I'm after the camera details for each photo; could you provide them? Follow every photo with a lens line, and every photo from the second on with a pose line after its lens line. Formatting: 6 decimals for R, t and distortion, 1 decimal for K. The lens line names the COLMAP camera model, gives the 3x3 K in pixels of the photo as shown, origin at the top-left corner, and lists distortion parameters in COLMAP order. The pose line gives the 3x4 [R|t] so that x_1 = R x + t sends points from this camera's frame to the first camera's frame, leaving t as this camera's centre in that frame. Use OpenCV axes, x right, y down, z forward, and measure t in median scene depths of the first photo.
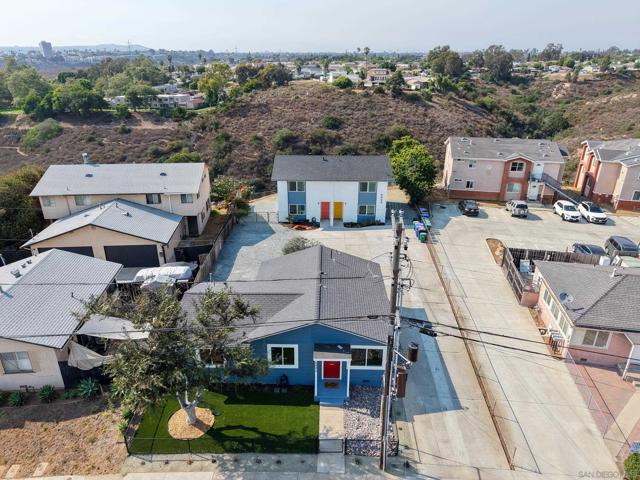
lens RADIAL K [[435.8, 0, 320.0], [0, 435.8, 240.0], [0, 0, 1]] dist [-0.005169, 0.001515]
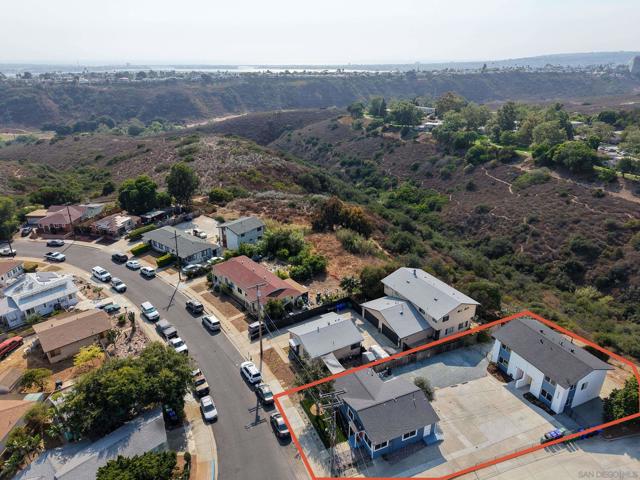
lens RADIAL K [[435.8, 0, 320.0], [0, 435.8, 240.0], [0, 0, 1]] dist [-0.005169, 0.001515]
pose [[0.407426, 0.360297, -0.839160, 1.548150], [-0.352394, 0.909744, 0.219509, -1.105533], [0.842509, 0.206281, 0.497620, -0.559679]]
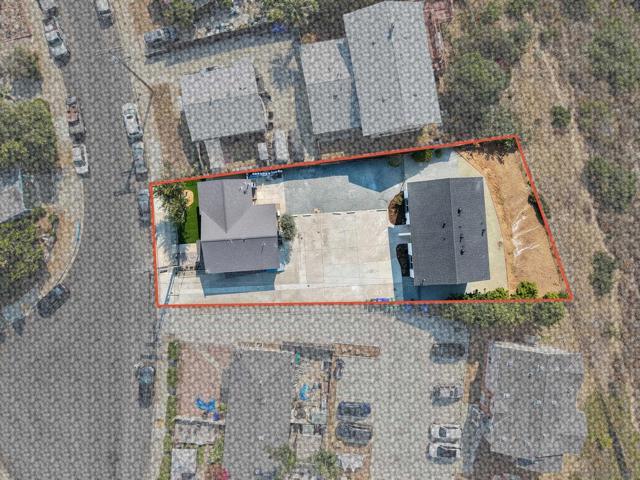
lens RADIAL K [[435.8, 0, 320.0], [0, 435.8, 240.0], [0, 0, 1]] dist [-0.005169, 0.001515]
pose [[0.075817, 0.997122, 0.000287, 0.050882], [-0.423882, 0.031970, 0.905153, -2.287238], [0.902539, -0.068748, 0.425086, 0.516805]]
